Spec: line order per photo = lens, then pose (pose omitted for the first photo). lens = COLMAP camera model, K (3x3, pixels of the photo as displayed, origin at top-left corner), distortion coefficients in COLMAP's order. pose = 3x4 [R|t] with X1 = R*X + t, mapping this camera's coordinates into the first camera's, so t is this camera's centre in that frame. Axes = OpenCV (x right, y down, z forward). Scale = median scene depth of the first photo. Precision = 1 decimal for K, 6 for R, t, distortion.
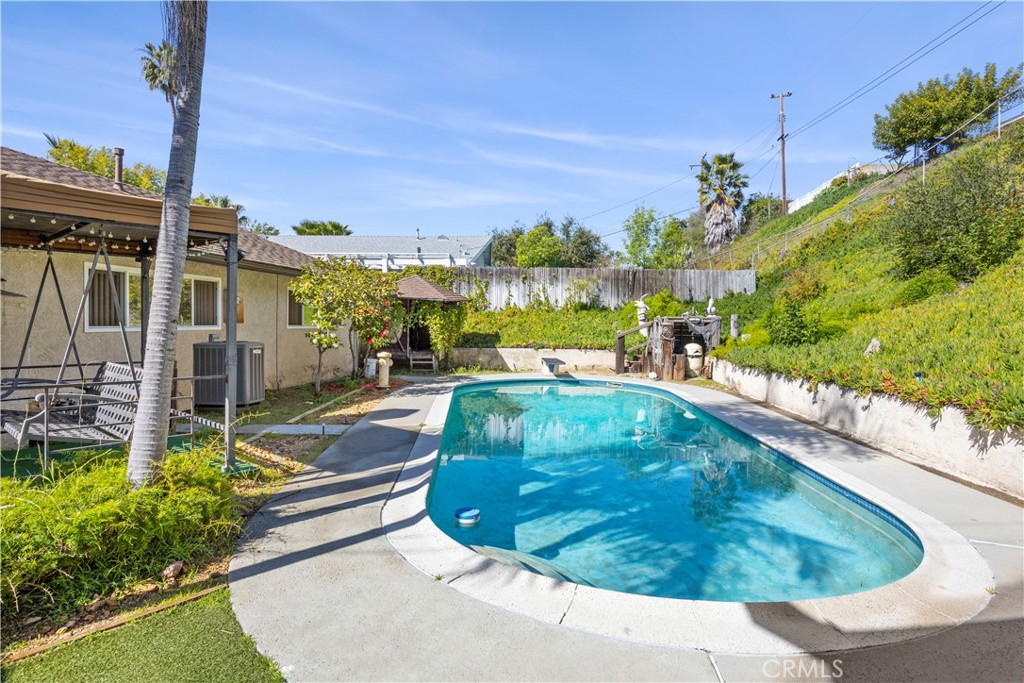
lens RADIAL K [[537.7, 0, 512.5], [0, 537.7, 323.7], [0, 0, 1]] dist [-0.015021, 0.000252]
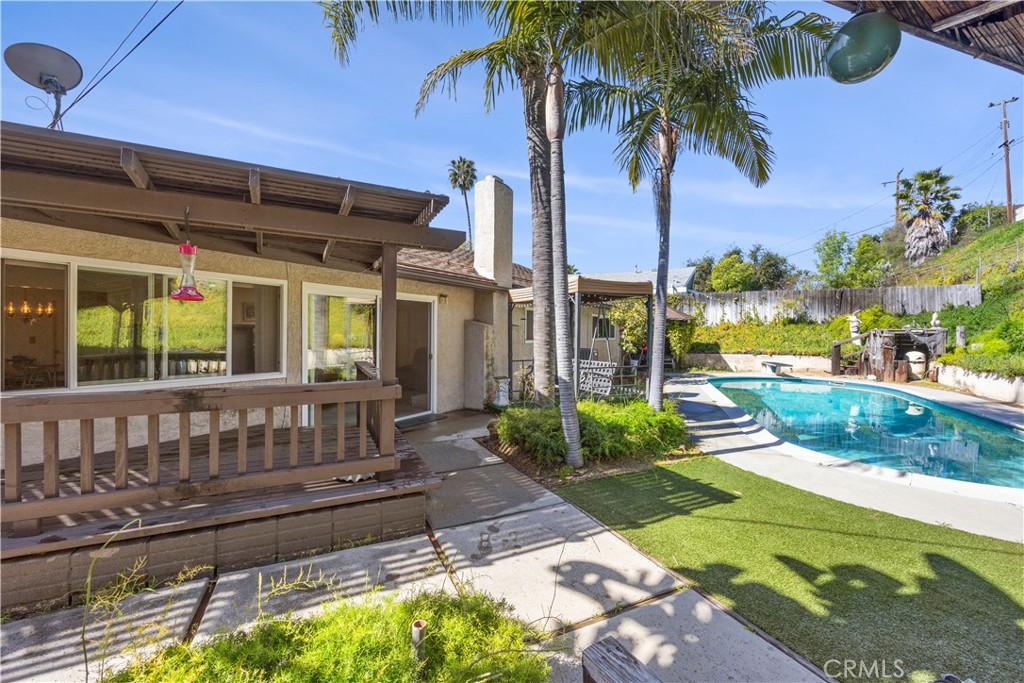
lens RADIAL K [[416.0, 0, 510.6], [0, 416.0, 329.9], [0, 0, 1]] dist [0.000215, -0.000353]
pose [[0.919577, -0.013706, -0.392672, -0.088004], [0.009115, 0.999867, -0.013553, -0.004565], [0.392805, 0.008883, 0.919579, -0.139252]]
